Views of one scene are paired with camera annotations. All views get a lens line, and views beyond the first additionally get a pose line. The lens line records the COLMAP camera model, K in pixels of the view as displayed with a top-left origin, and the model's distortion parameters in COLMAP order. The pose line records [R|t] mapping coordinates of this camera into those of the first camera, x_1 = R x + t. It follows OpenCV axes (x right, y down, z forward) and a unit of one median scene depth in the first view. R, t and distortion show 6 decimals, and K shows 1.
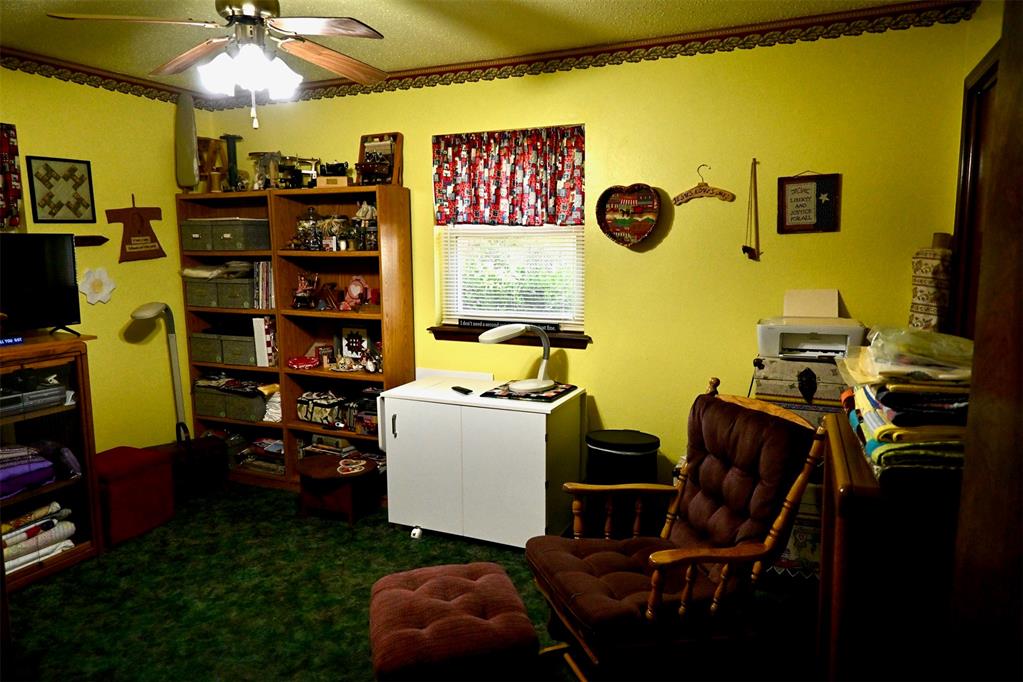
lens RADIAL K [[691.4, 0, 512.2], [0, 691.4, 342.3], [0, 0, 1]] dist [-0.002768, 0.001319]
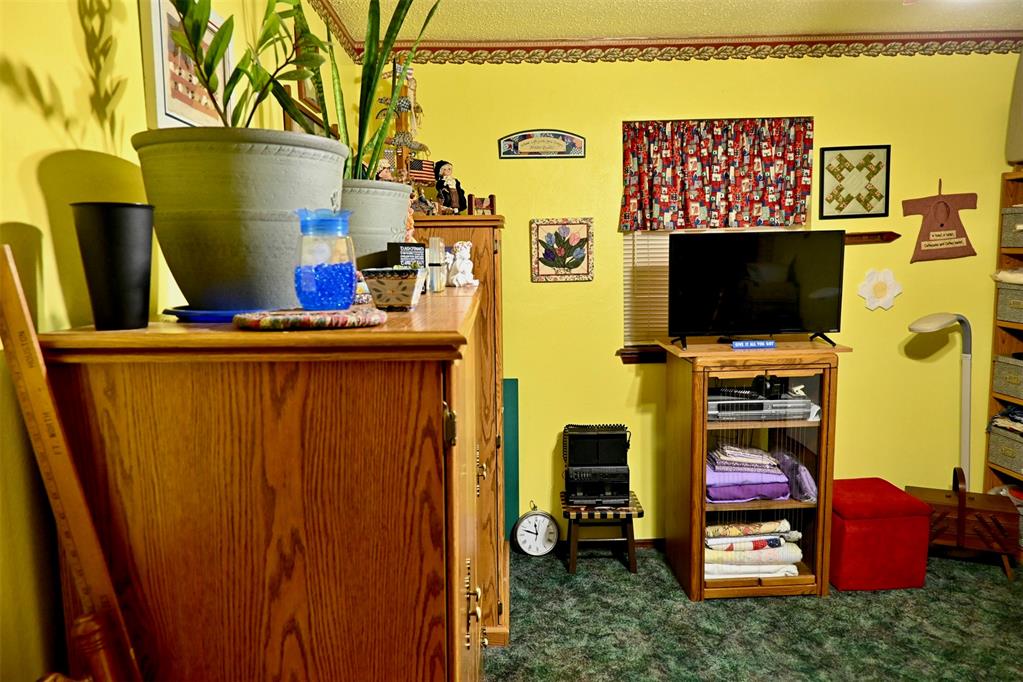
lens RADIAL K [[691.4, 0, 512.2], [0, 691.4, 342.3], [0, 0, 1]] dist [-0.002768, 0.001319]
pose [[0.424375, 0.110565, -0.898711, -0.010293], [-0.108115, 0.991604, 0.070942, -0.030139], [0.899009, 0.067058, 0.432766, 0.235460]]
